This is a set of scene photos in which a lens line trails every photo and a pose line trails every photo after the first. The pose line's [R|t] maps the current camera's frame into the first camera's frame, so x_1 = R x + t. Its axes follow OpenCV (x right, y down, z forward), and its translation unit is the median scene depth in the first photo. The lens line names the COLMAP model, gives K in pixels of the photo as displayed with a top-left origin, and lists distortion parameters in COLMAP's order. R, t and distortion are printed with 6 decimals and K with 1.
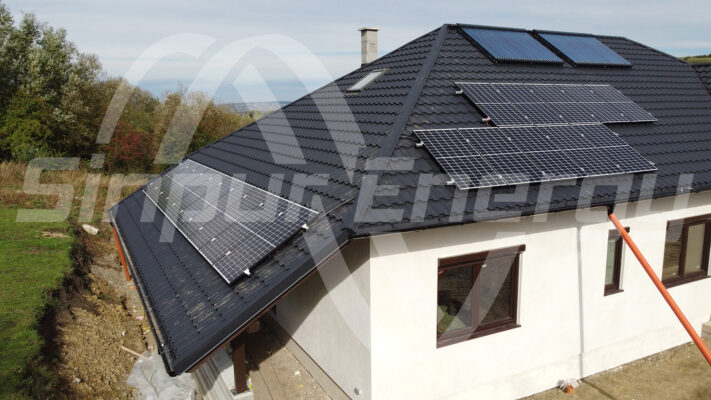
lens RADIAL K [[540.0, 0, 355.5], [0, 540.0, 200.0], [0, 0, 1]] dist [-0.005936, 0.005368]
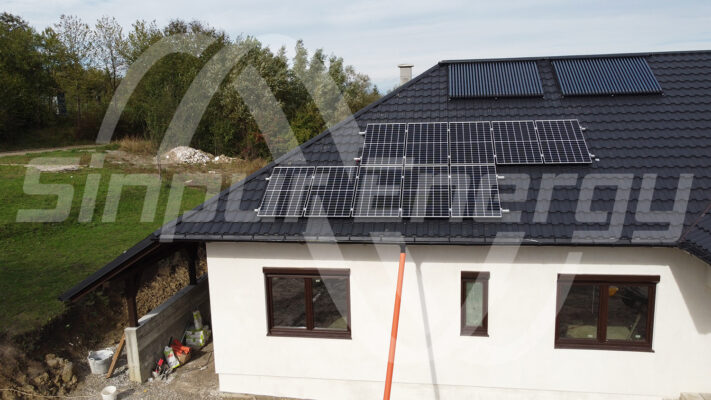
lens RADIAL K [[540.0, 0, 355.5], [0, 540.0, 200.0], [0, 0, 1]] dist [-0.005936, 0.005368]
pose [[0.804683, 0.085088, -0.587576, 0.880269], [-0.082351, 0.996106, 0.031469, -0.092162], [0.587966, 0.023065, 0.808557, 0.052772]]
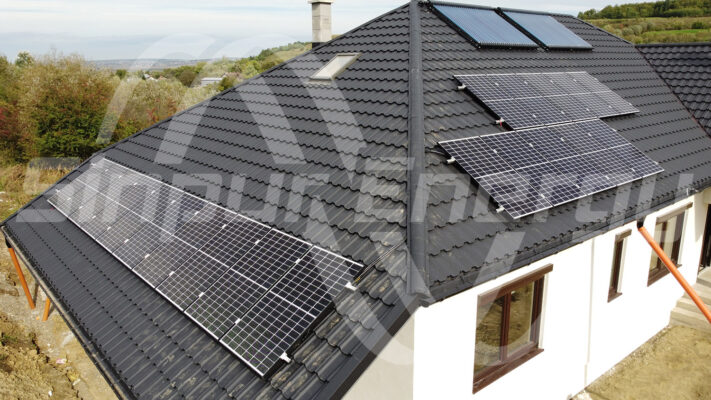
lens RADIAL K [[540.0, 0, 355.5], [0, 540.0, 200.0], [0, 0, 1]] dist [-0.005936, 0.005368]
pose [[0.976091, -0.050213, 0.211484, -0.168579], [0.034360, 0.996362, 0.077984, -0.092904], [-0.214631, -0.068853, 0.974265, 0.177199]]
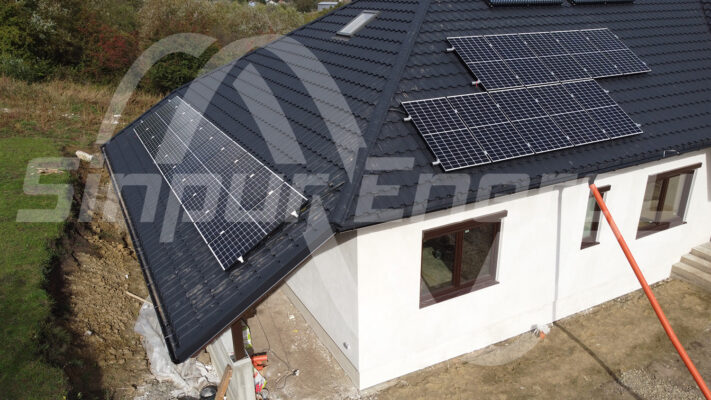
lens RADIAL K [[540.0, 0, 355.5], [0, 540.0, 200.0], [0, 0, 1]] dist [-0.005936, 0.005368]
pose [[0.999959, -0.001834, 0.008868, 0.010617], [-0.000001, 0.979255, 0.202633, -0.131186], [-0.009056, -0.202625, 0.979215, -0.011955]]
